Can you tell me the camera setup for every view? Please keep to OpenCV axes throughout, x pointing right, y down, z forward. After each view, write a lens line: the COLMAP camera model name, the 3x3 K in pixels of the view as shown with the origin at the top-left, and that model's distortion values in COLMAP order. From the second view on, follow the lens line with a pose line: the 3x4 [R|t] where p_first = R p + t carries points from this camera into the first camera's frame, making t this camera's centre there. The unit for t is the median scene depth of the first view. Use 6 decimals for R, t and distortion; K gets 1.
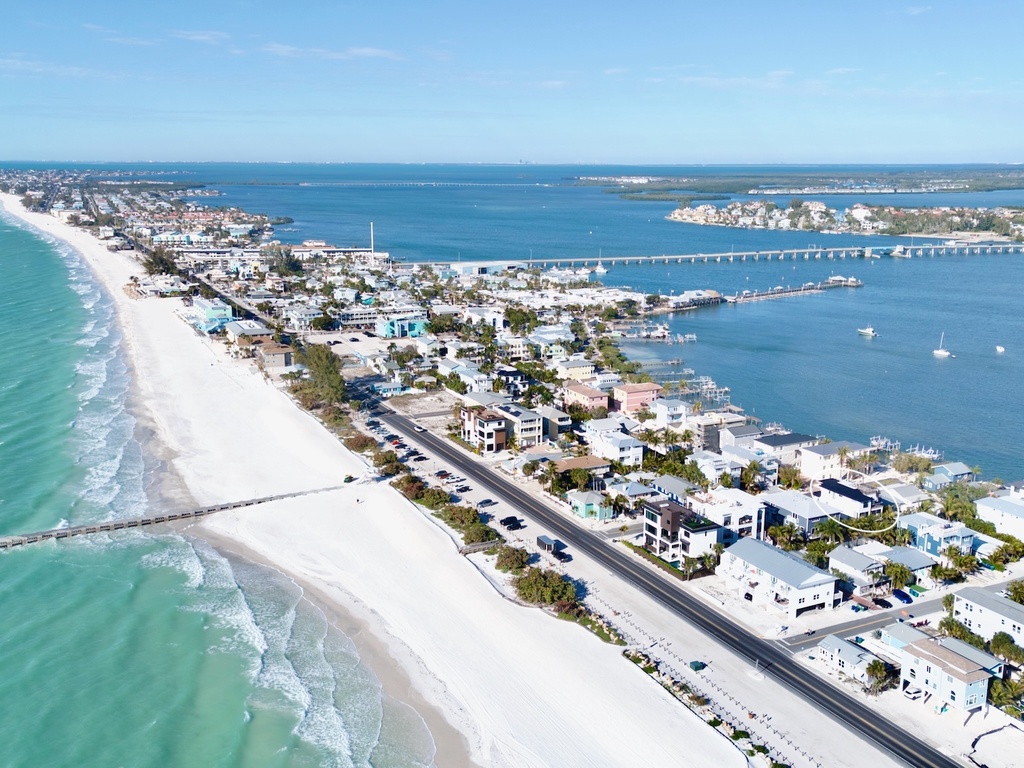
lens RADIAL K [[992.1, 0, 500.8], [0, 992.1, 366.2], [0, 0, 1]] dist [0.123682, -0.184249]
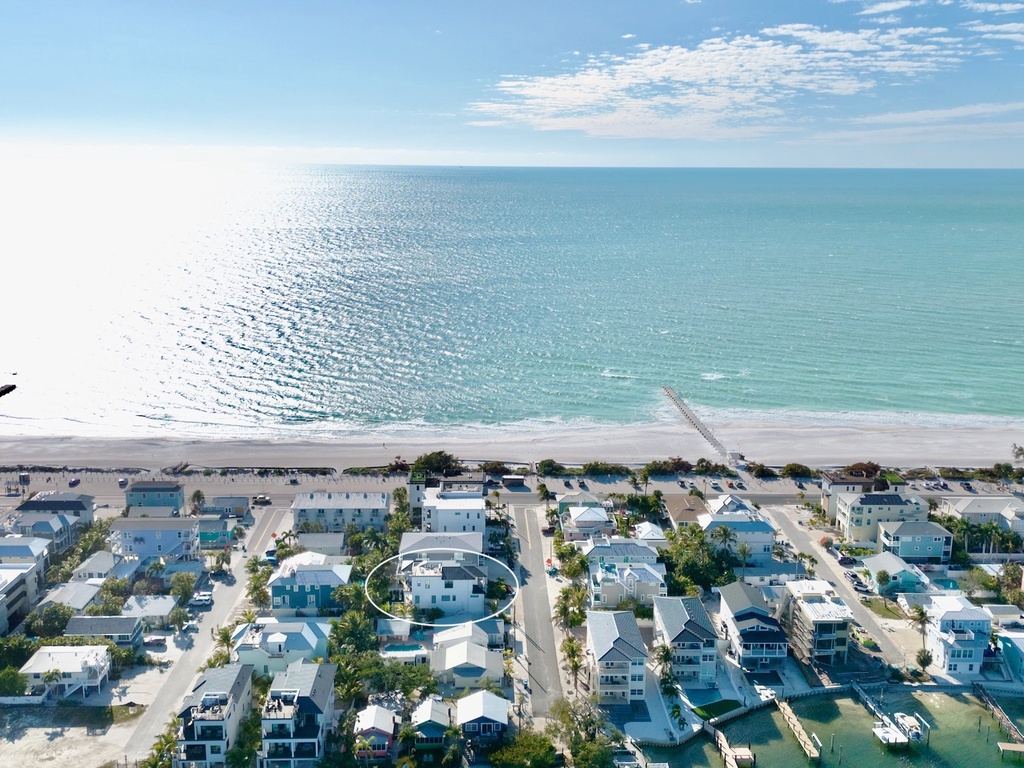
lens RADIAL K [[992.1, 0, 500.8], [0, 992.1, 366.2], [0, 0, 1]] dist [0.123682, -0.184249]
pose [[-0.426946, 0.170739, -0.888012, 0.805958], [-0.184324, 0.944964, 0.270310, -0.199980], [0.885292, 0.279089, -0.371977, 1.033607]]
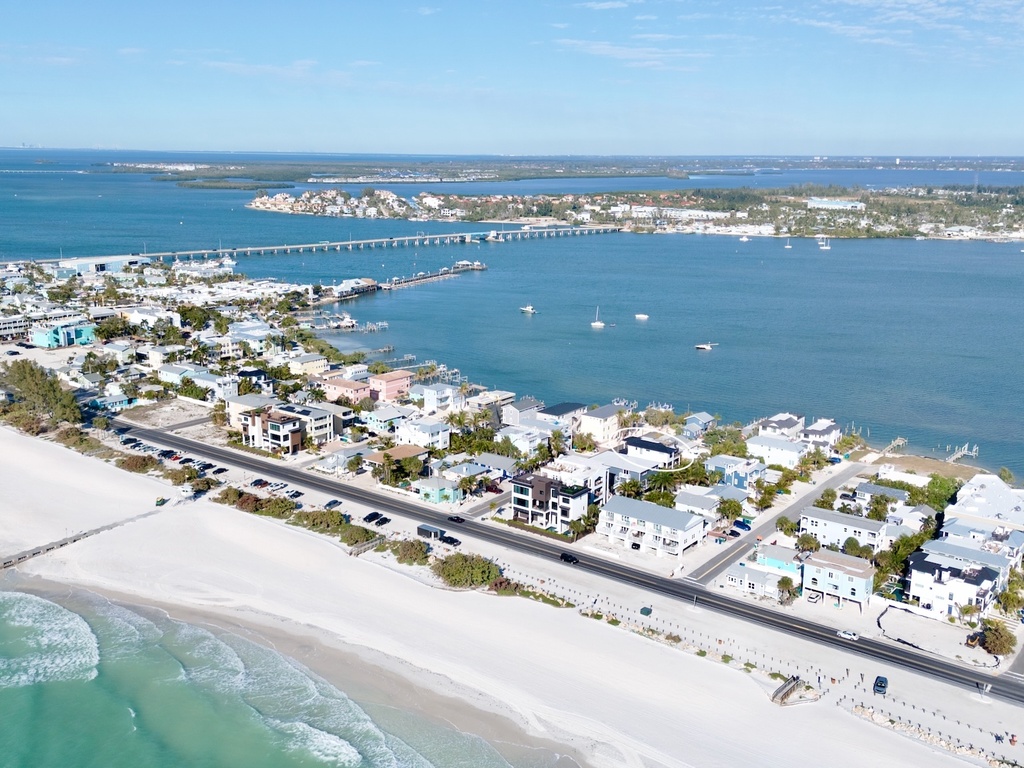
lens RADIAL K [[992.1, 0, 500.8], [0, 992.1, 366.2], [0, 0, 1]] dist [0.123682, -0.184249]
pose [[0.900766, -0.085295, 0.425847, -0.229019], [0.080245, 0.996329, 0.029823, -0.011558], [-0.426828, 0.007309, 0.904303, 0.032340]]
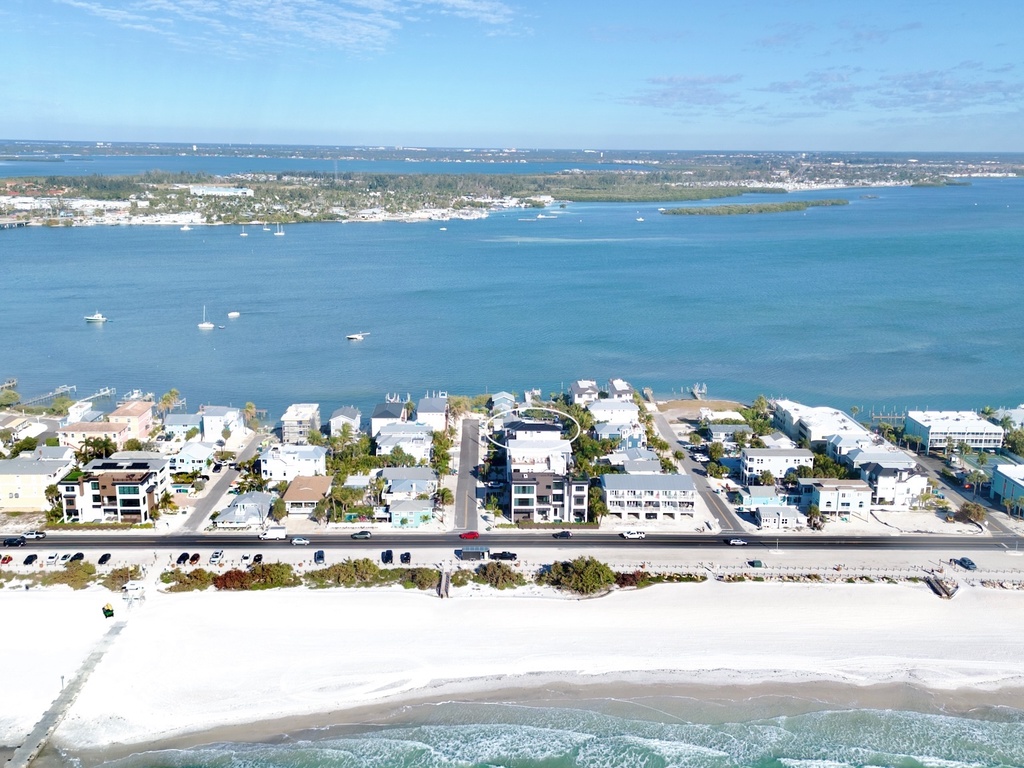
lens RADIAL K [[992.1, 0, 500.8], [0, 992.1, 366.2], [0, 0, 1]] dist [0.123682, -0.184249]
pose [[0.425782, -0.189639, 0.884730, -0.550800], [0.168144, 0.977342, 0.128570, -0.082363], [-0.889065, 0.094020, 0.448022, 0.402242]]
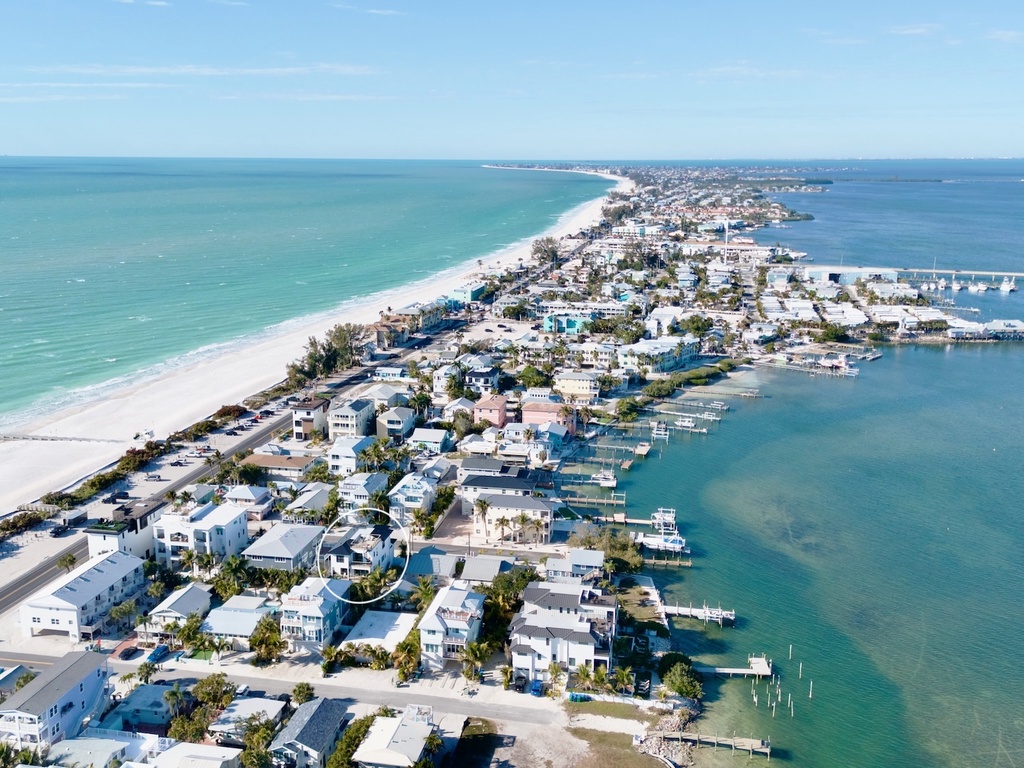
lens RADIAL K [[969.5, 0, 512.0], [0, 969.5, 384.0], [0, 0, 1]] dist [0.053617, -0.003026]
pose [[0.793658, 0.139744, -0.592097, 0.734572], [-0.124683, 0.989964, 0.066520, -0.062093], [0.595451, 0.021030, 0.803116, 0.335860]]
